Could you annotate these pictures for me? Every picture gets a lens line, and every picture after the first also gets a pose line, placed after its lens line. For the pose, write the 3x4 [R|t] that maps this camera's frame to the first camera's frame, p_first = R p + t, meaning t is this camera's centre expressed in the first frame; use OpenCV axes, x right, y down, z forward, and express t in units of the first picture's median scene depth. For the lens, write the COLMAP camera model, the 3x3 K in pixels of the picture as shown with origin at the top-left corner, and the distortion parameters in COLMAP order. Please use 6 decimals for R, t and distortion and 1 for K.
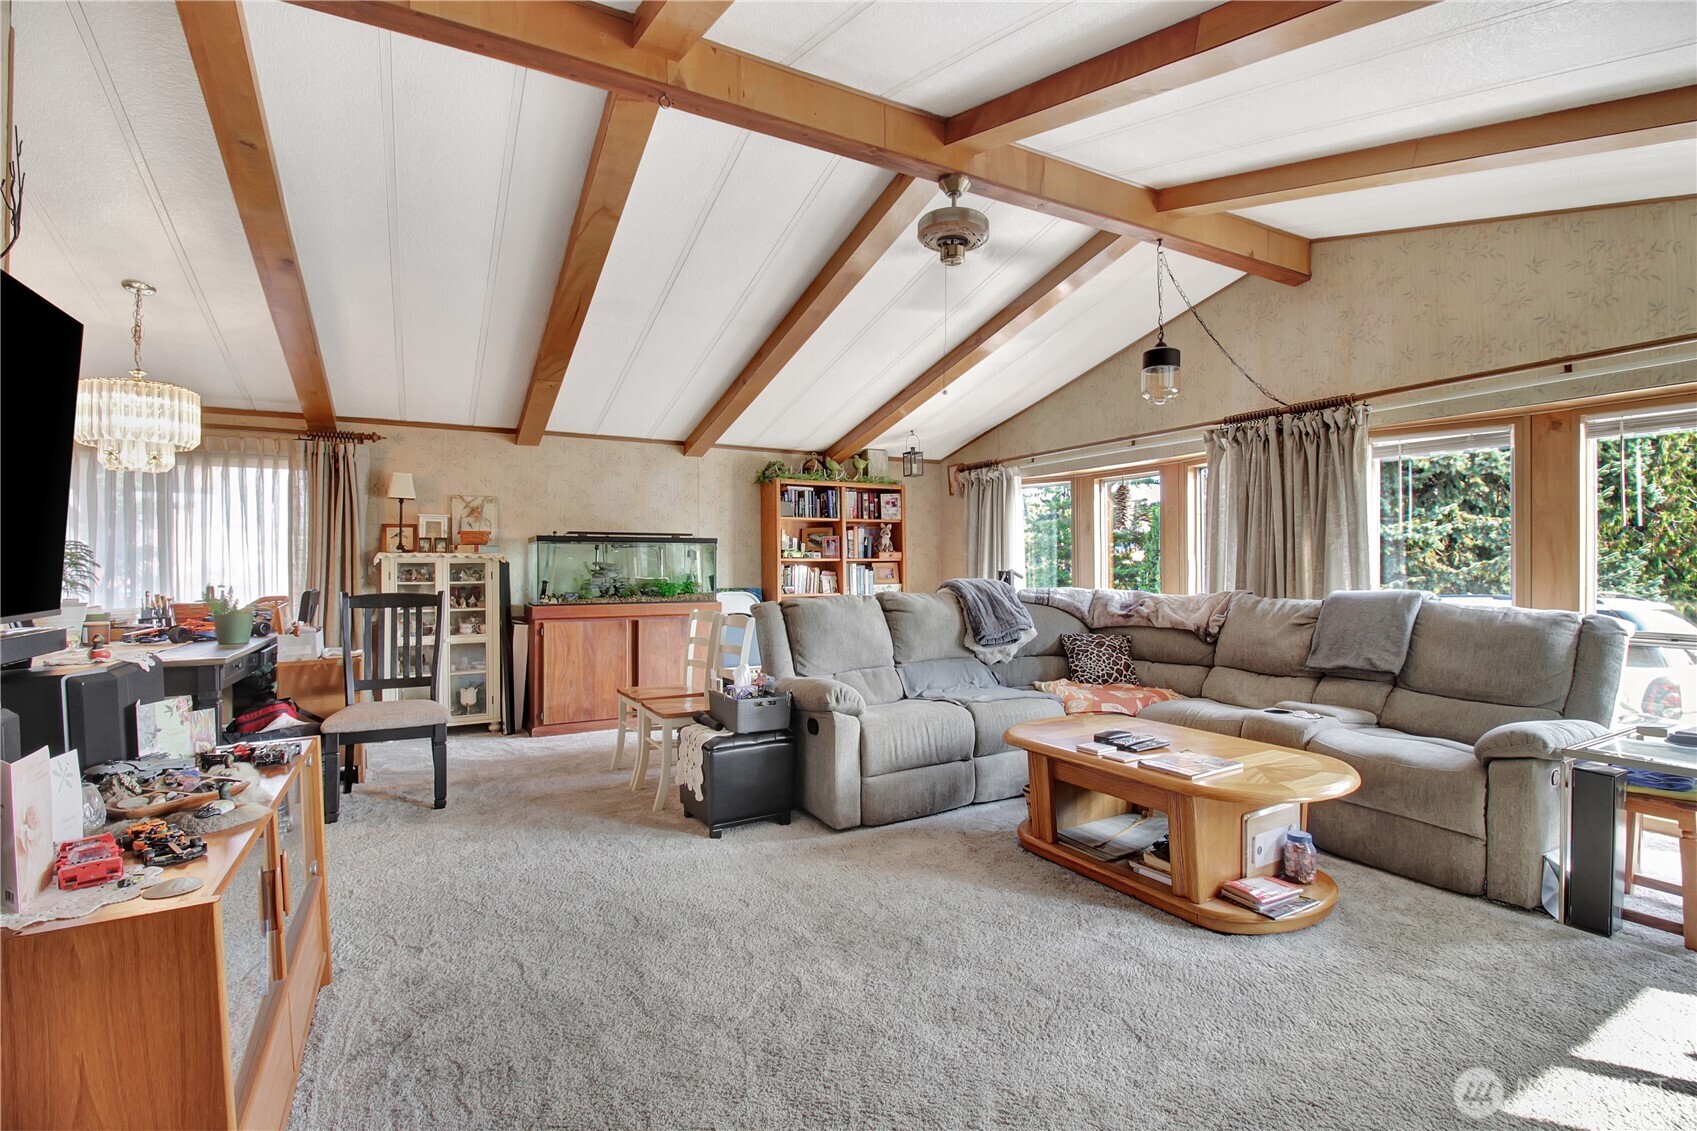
lens RADIAL K [[798.8, 0, 849.9], [0, 798.8, 561.9], [0, 0, 1]] dist [-0.005579, -0.010130]
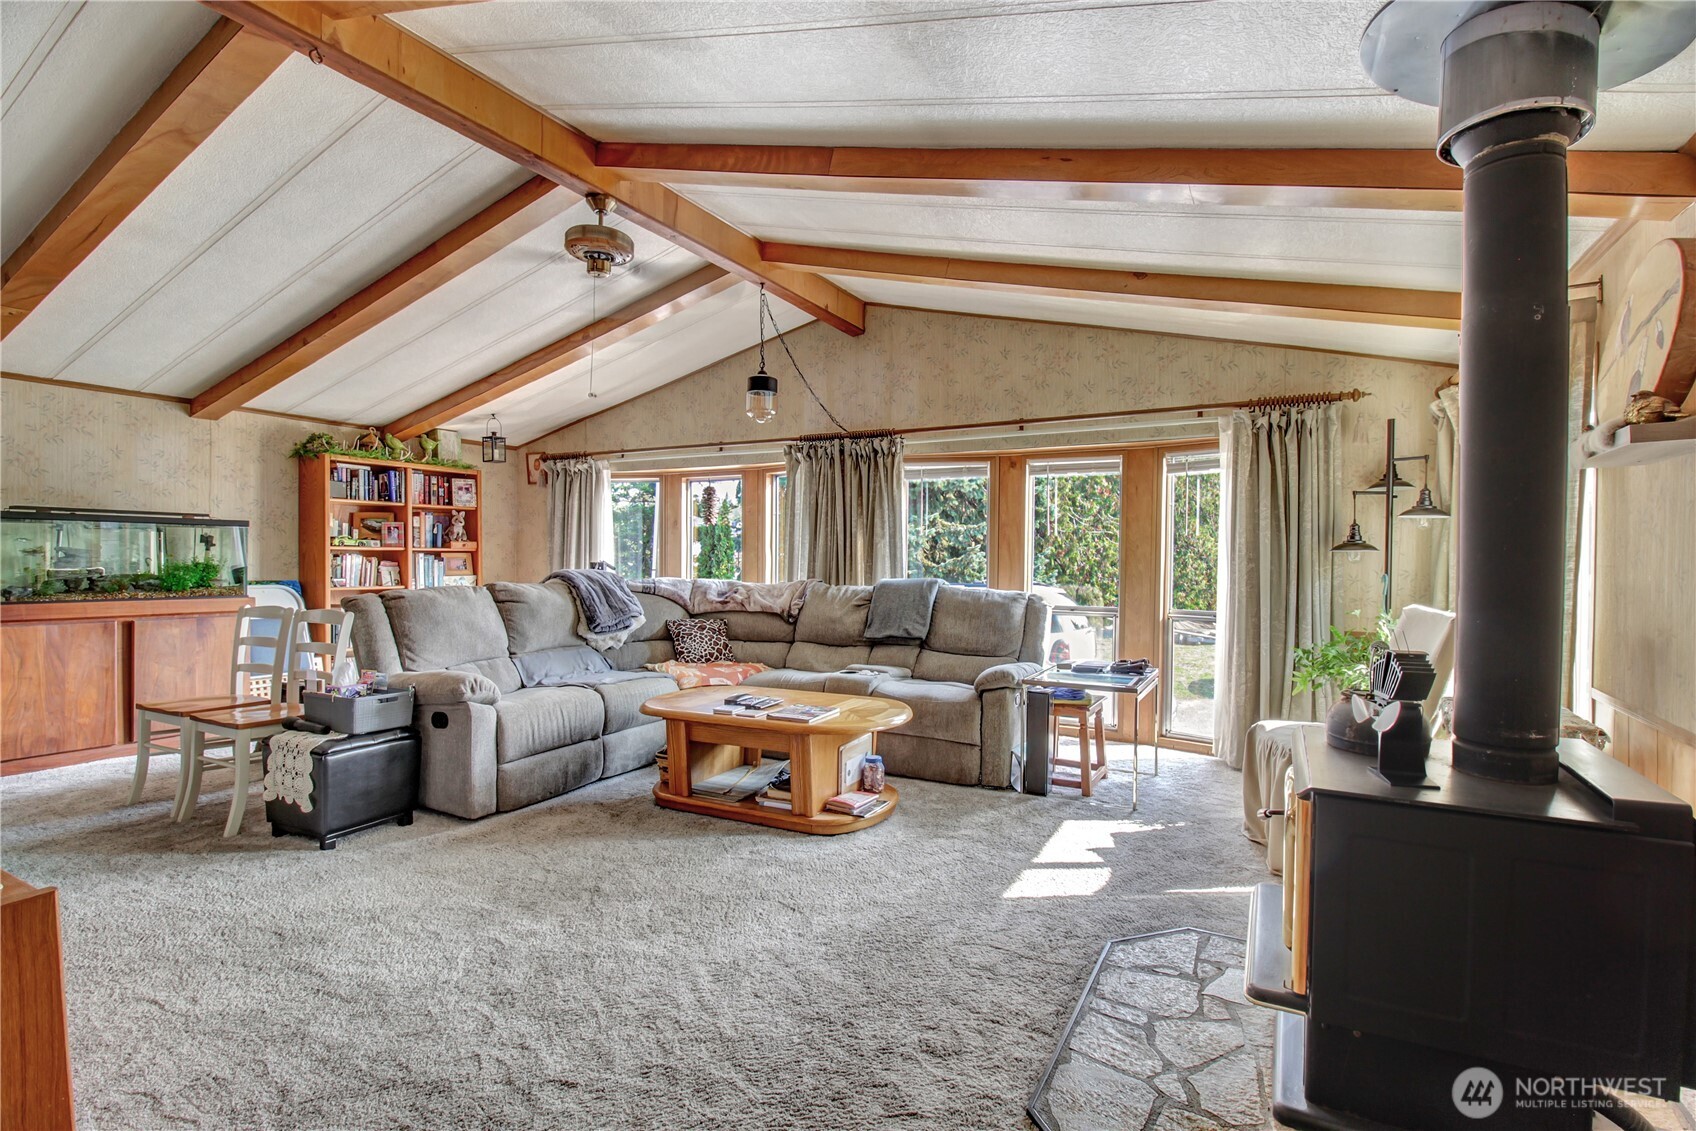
lens RADIAL K [[798.4, 0, 874.9], [0, 798.4, 560.6], [0, 0, 1]] dist [-0.005579, -0.010130]
pose [[0.836302, 0.008231, 0.548208, -0.134232], [-0.012405, 0.999915, 0.003912, 0.001149], [-0.548129, -0.010072, 0.836333, -0.099948]]
